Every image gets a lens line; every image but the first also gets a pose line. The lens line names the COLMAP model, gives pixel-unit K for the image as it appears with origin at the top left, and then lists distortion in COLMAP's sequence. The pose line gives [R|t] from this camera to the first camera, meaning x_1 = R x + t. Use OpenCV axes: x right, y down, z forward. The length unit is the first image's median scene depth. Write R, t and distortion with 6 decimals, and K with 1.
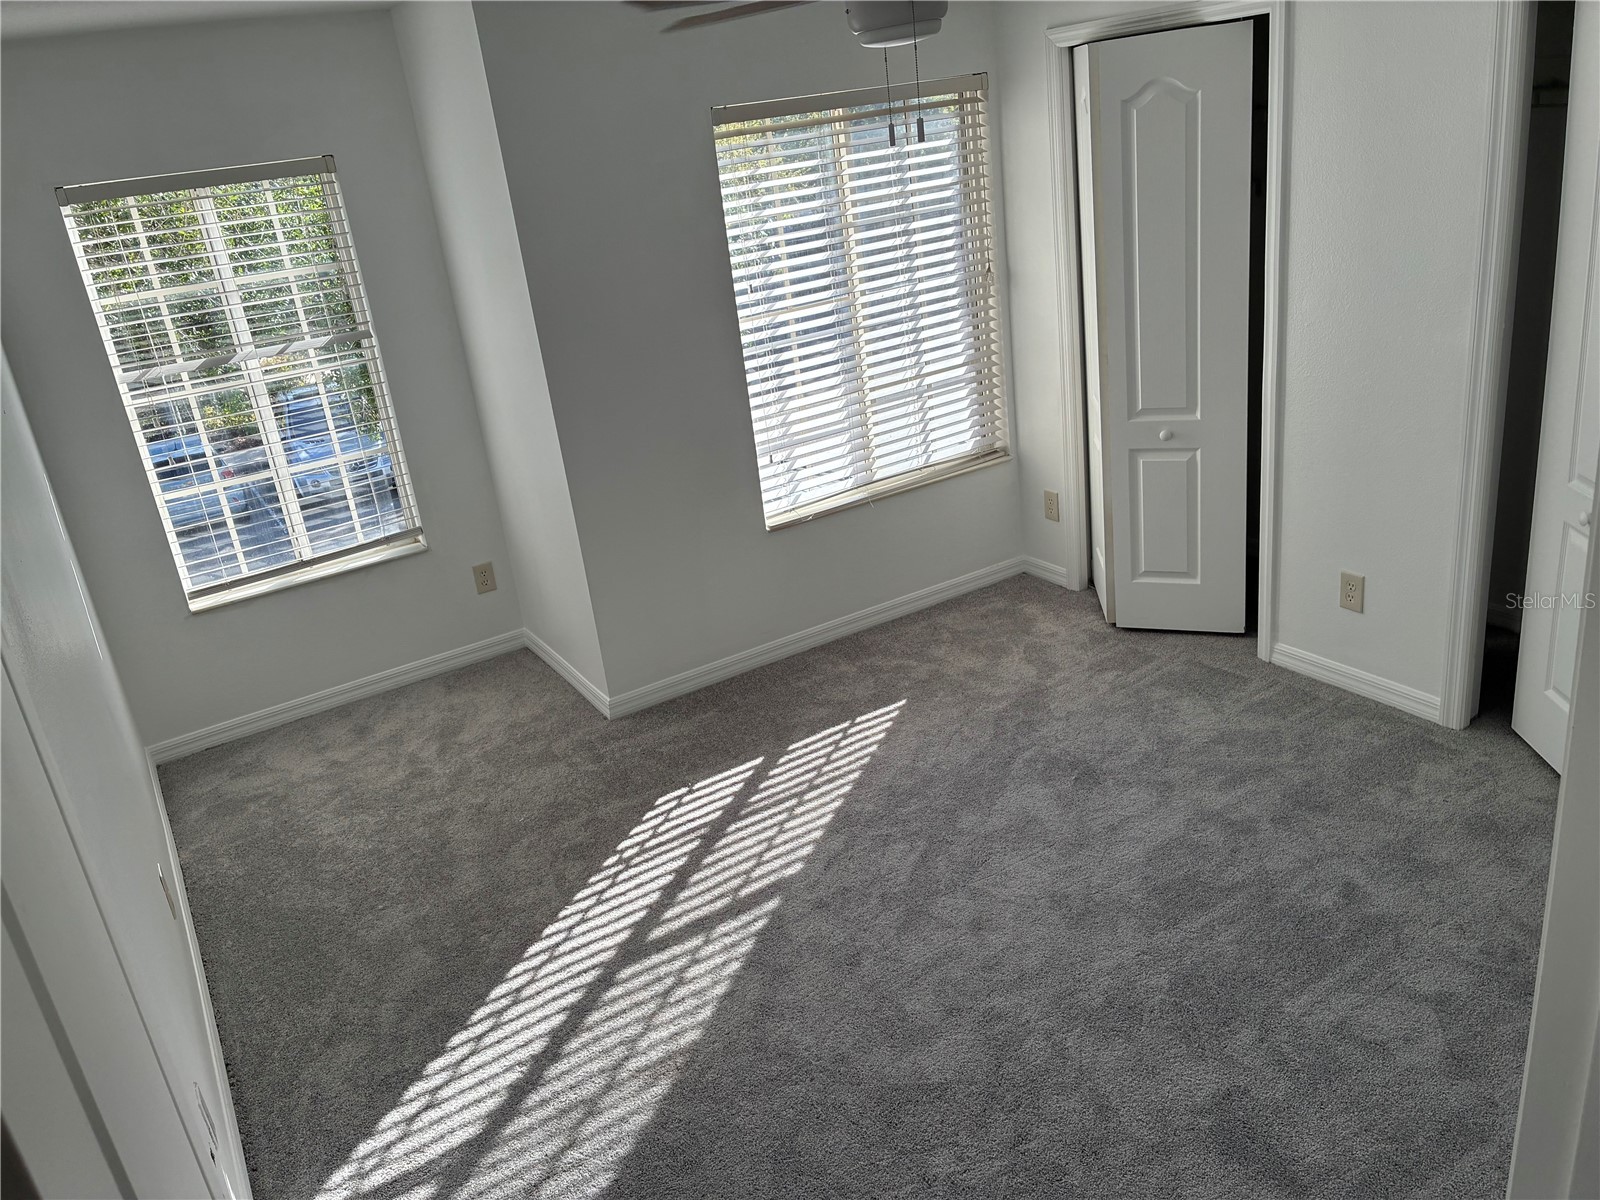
lens RADIAL K [[1235.0, 0, 800.0], [0, 1235.0, 600.0], [0, 0, 1]] dist [0.028104, -0.002731]
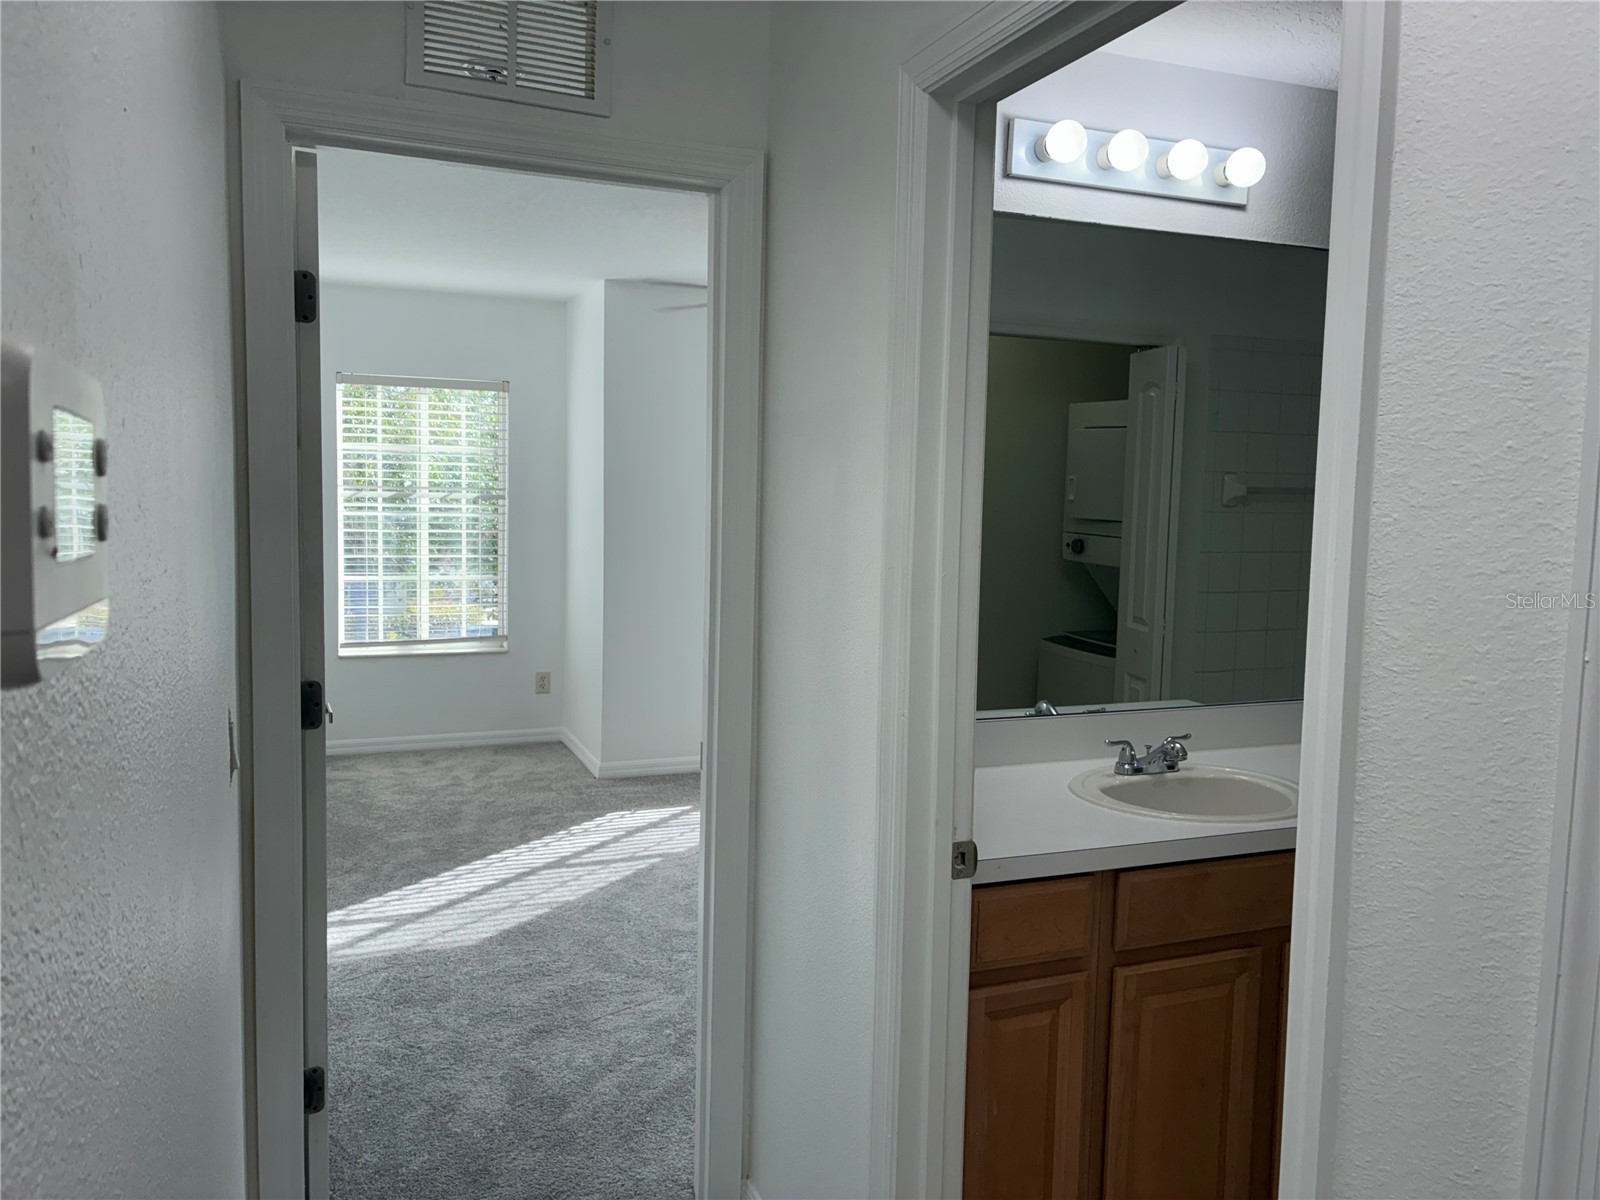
lens RADIAL K [[1235.0, 0, 800.0], [0, 1235.0, 600.0], [0, 0, 1]] dist [0.028104, -0.002731]
pose [[0.978628, 0.154431, -0.135785, 0.229961], [-0.185906, 0.946658, -0.263205, 0.238295], [0.087895, 0.282823, 0.955136, -0.361598]]
